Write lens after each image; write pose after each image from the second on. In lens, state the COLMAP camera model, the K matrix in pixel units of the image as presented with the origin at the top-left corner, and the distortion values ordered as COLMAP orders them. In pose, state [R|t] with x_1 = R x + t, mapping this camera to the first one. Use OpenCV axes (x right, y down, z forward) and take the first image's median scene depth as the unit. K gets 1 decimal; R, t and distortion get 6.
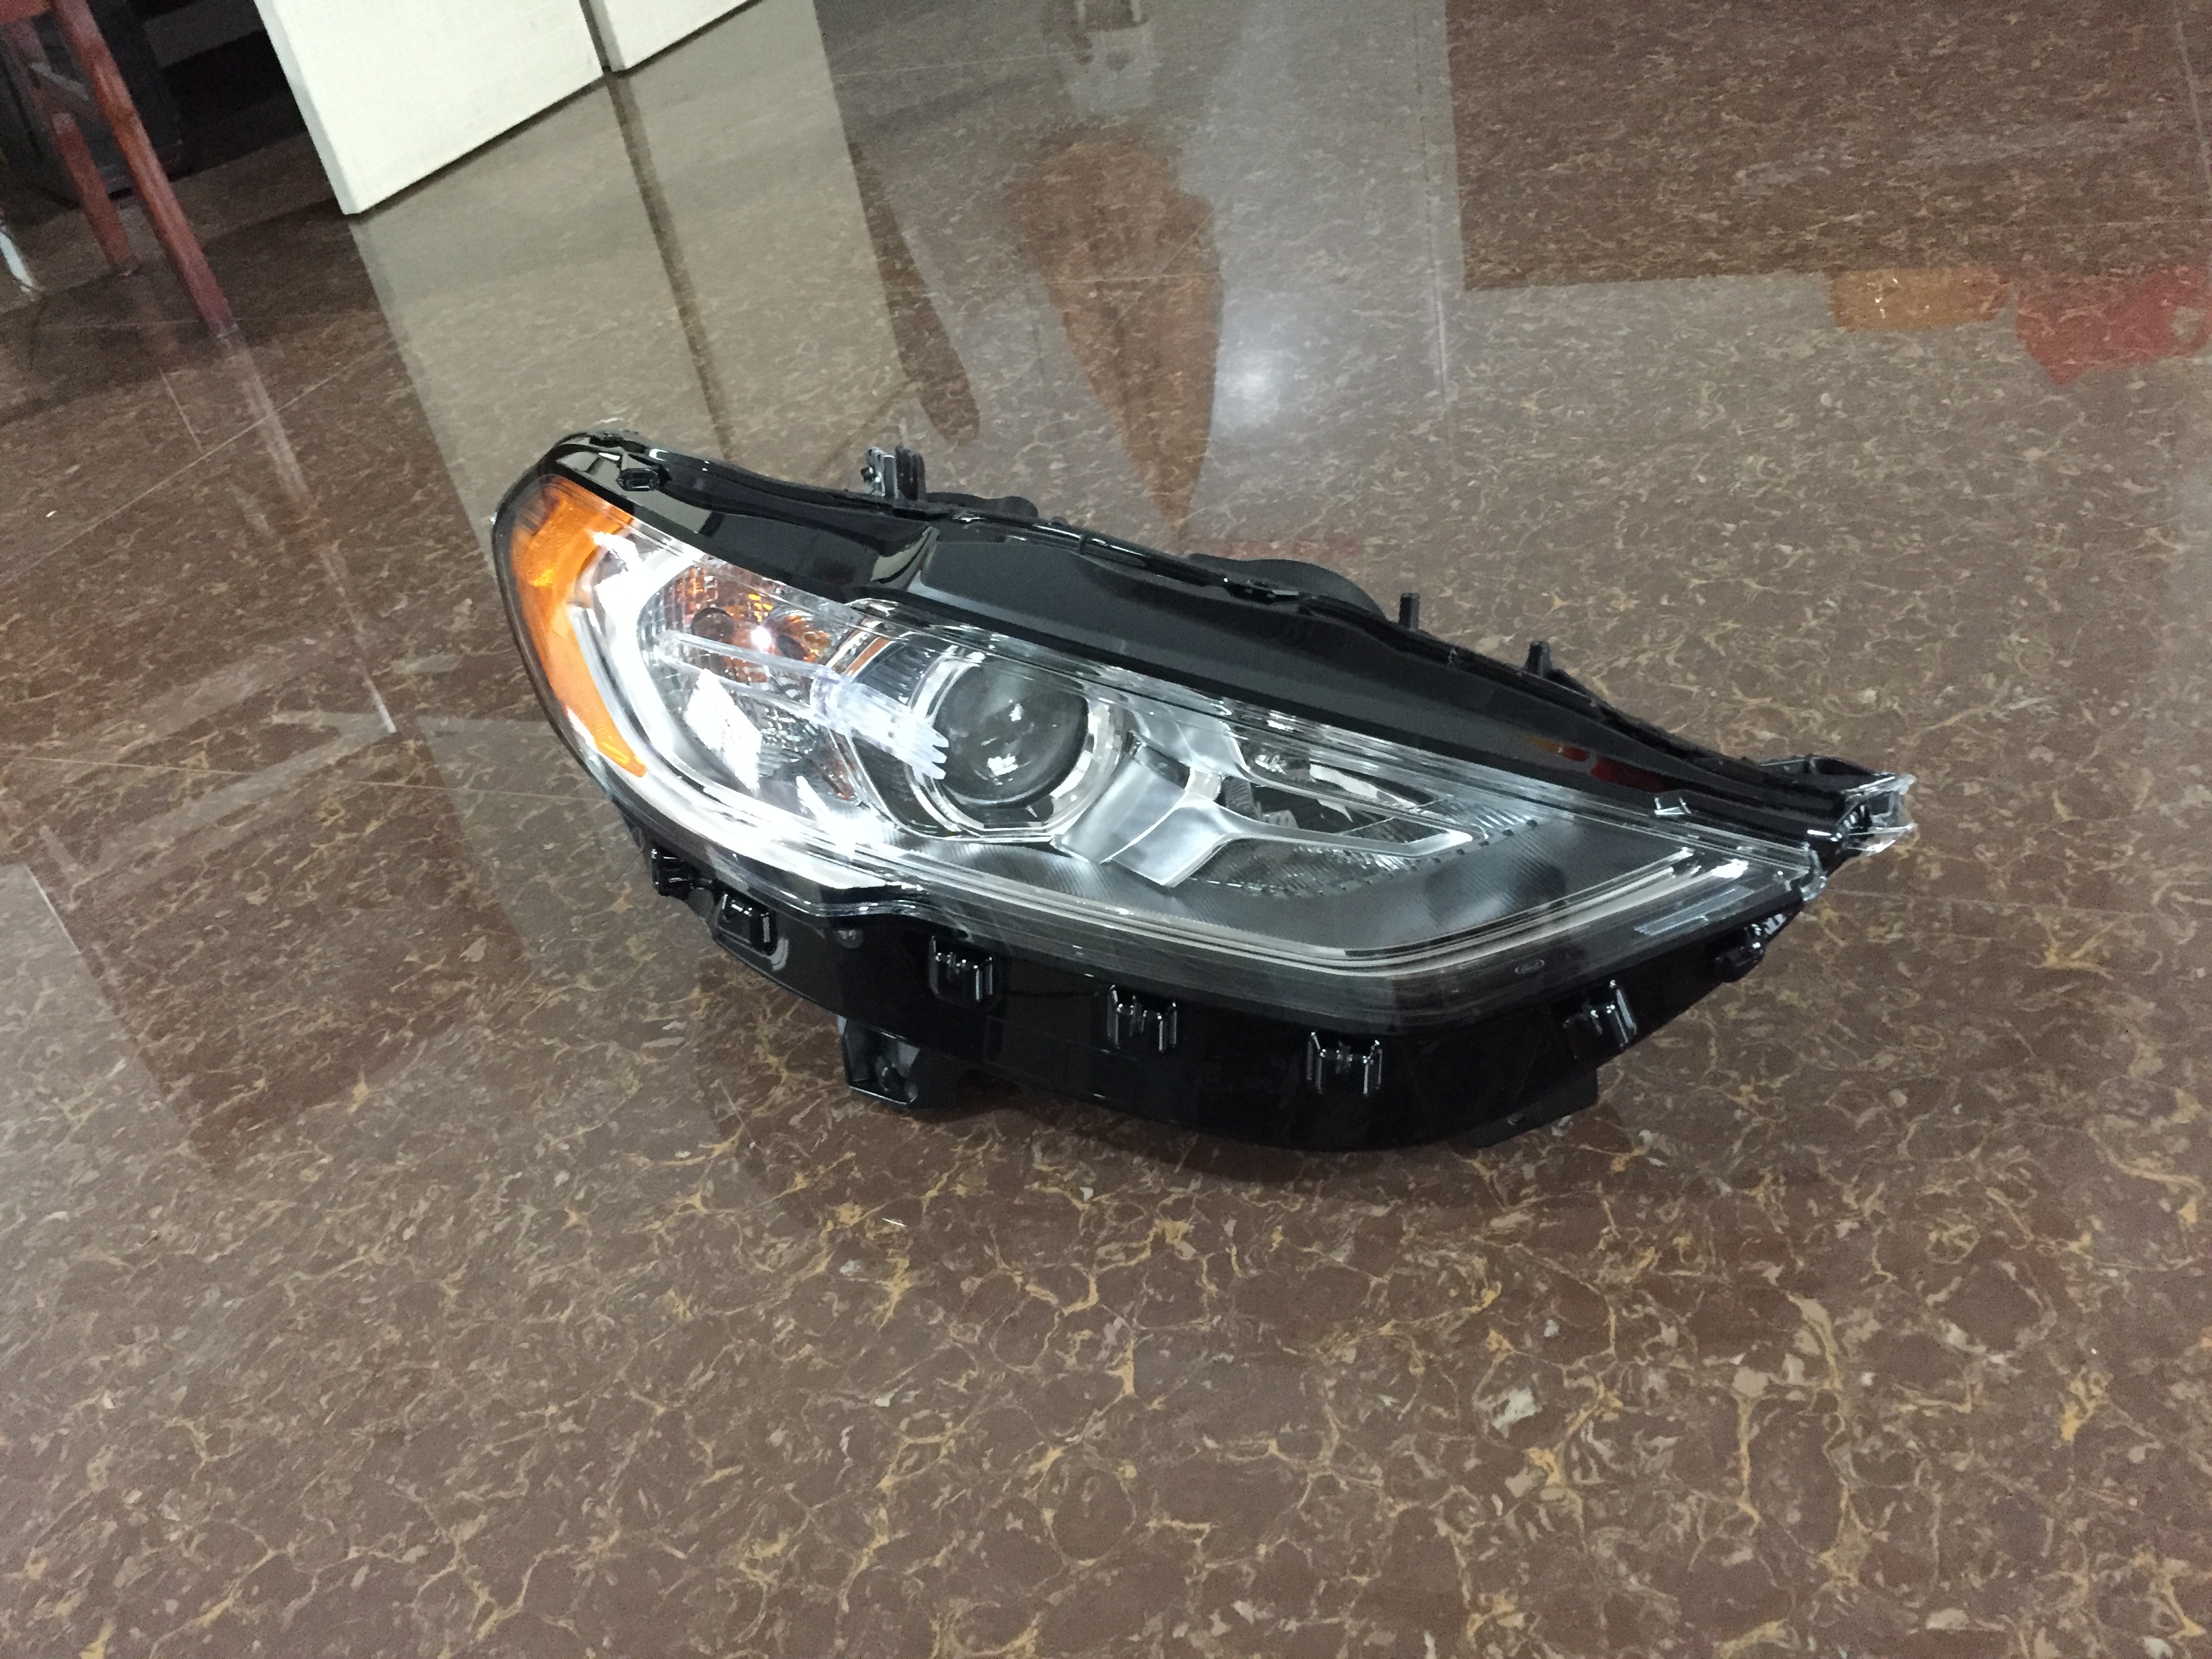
lens RADIAL K [[1884.7, 0, 1111.1], [0, 1884.7, 825.1], [0, 0, 1]] dist [0.073660, -0.100996]
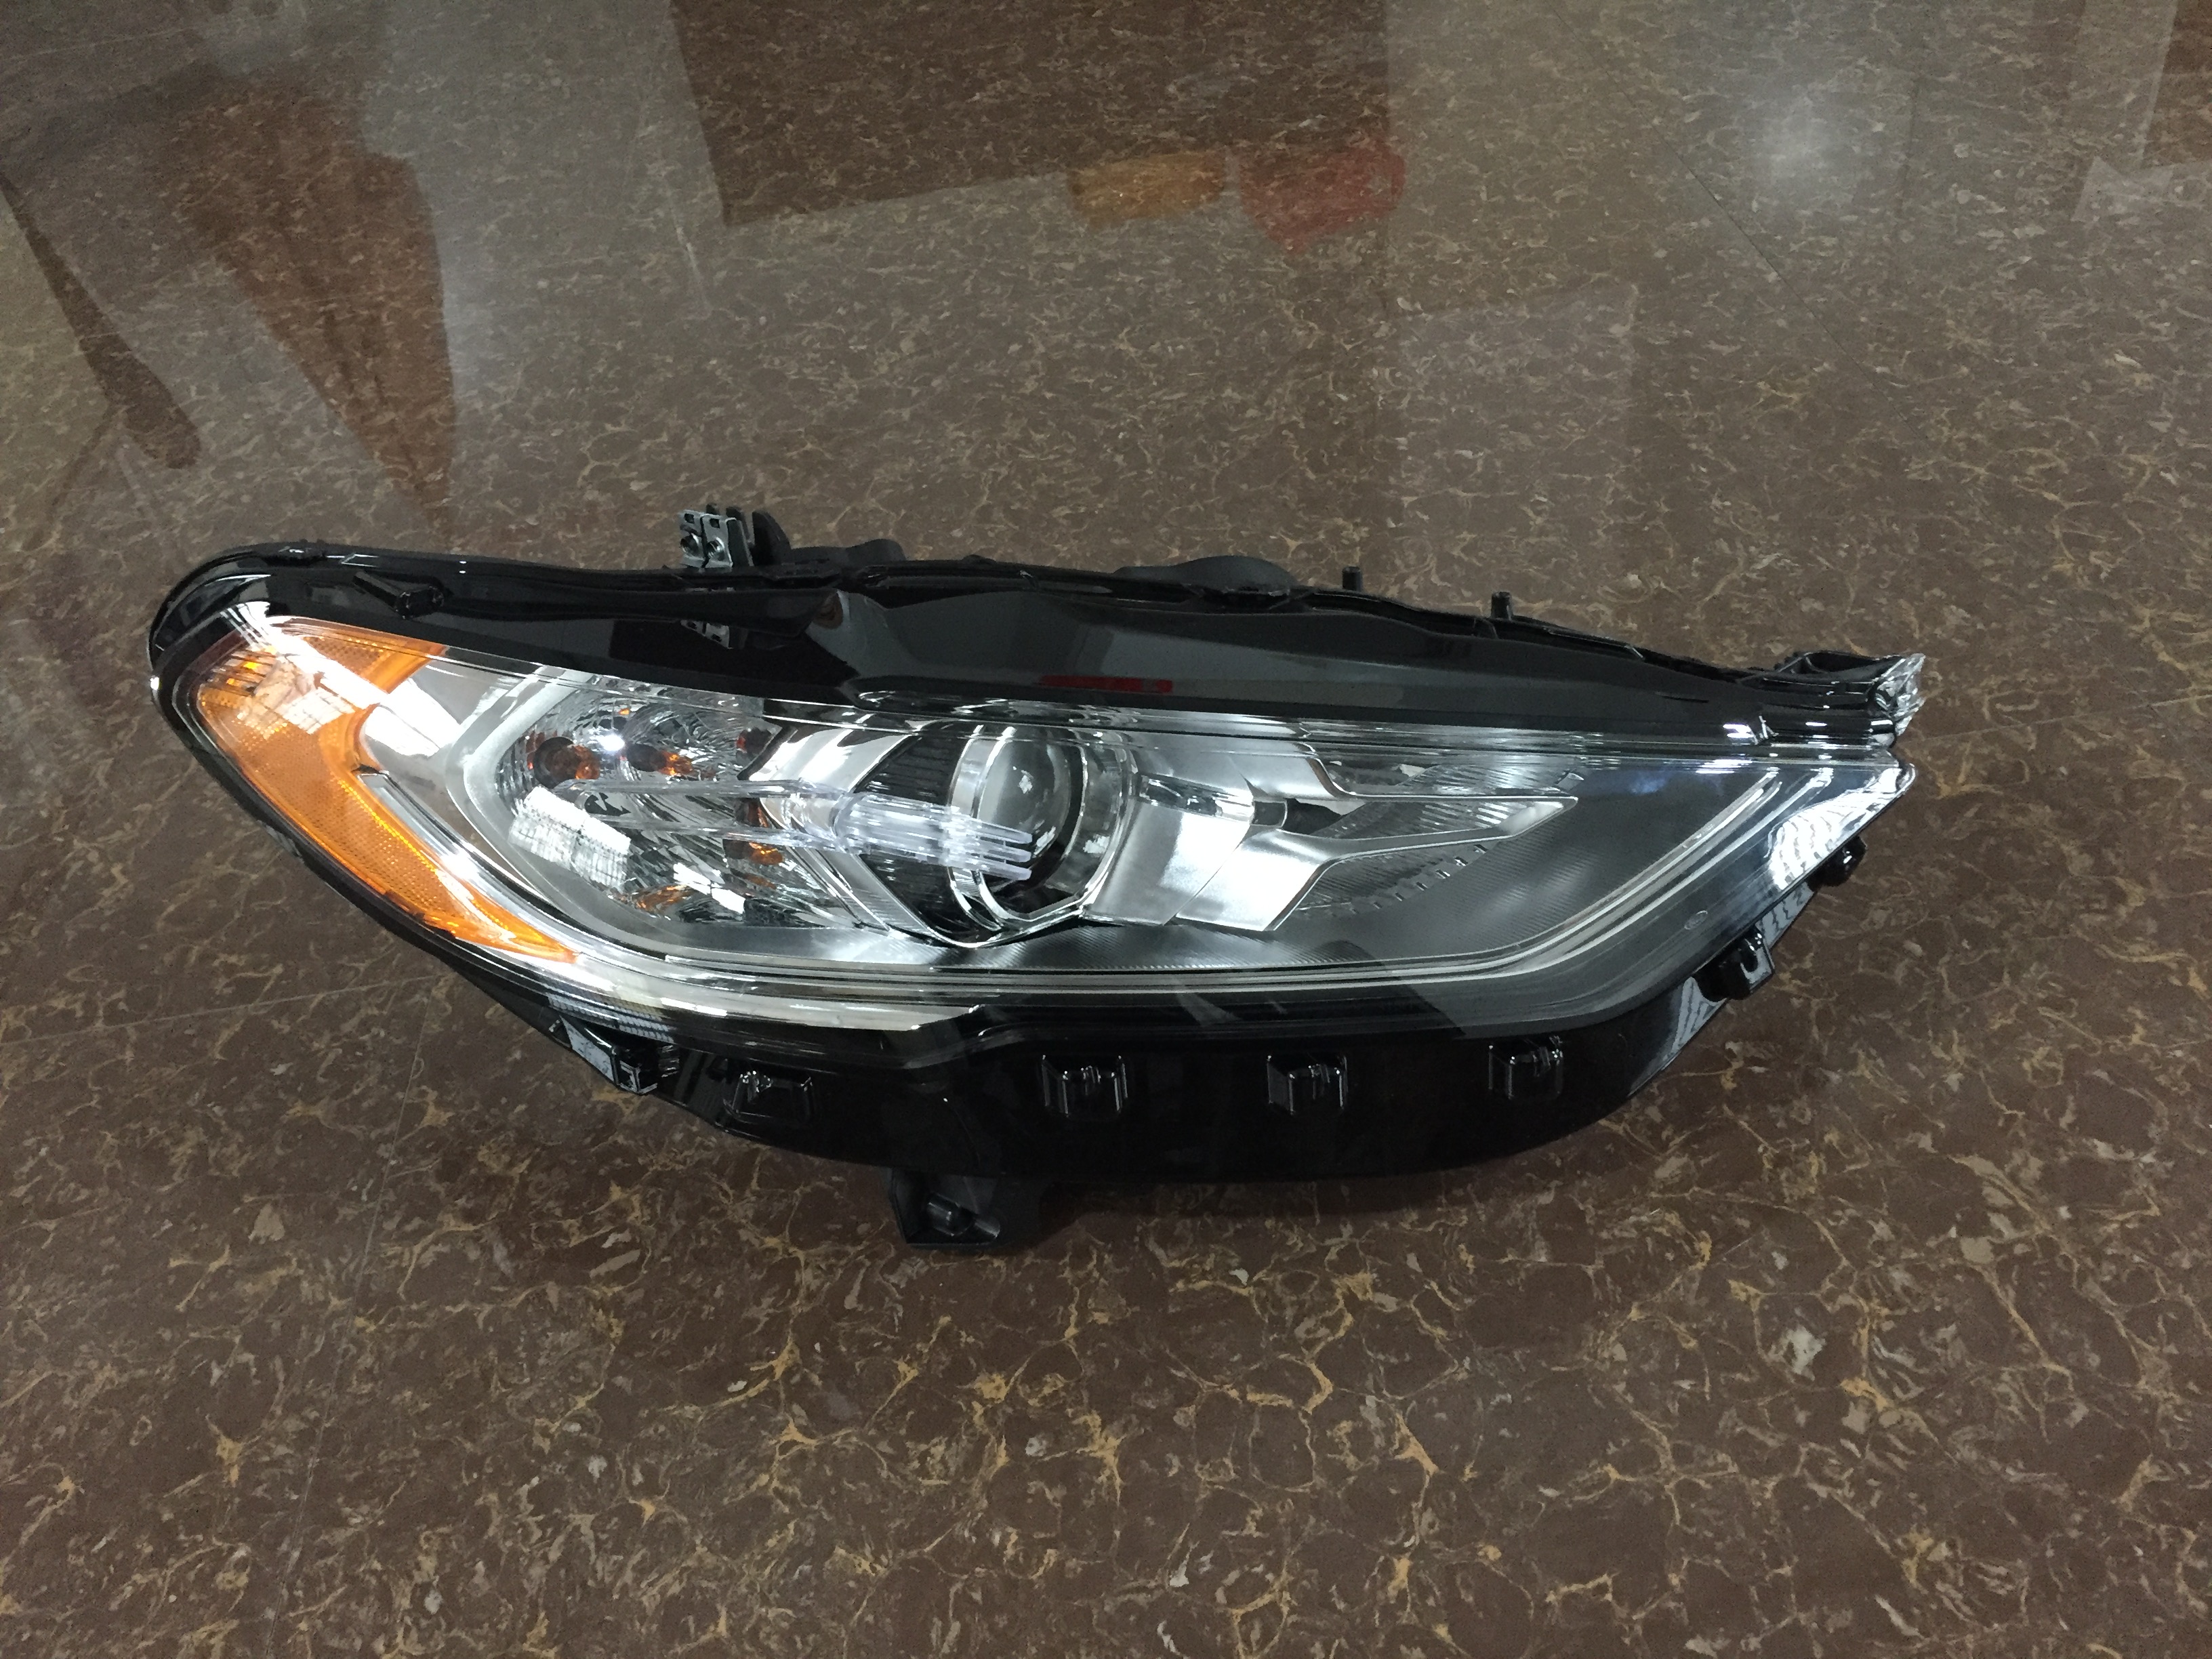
lens RADIAL K [[1884.7, 0, 1107.3], [0, 1884.7, 826.8], [0, 0, 1]] dist [0.073660, -0.100996]
pose [[0.894660, -0.235388, 0.379706, -0.397968], [0.220344, 0.971859, 0.083302, -0.116620], [-0.388629, 0.009139, 0.921349, 0.190911]]
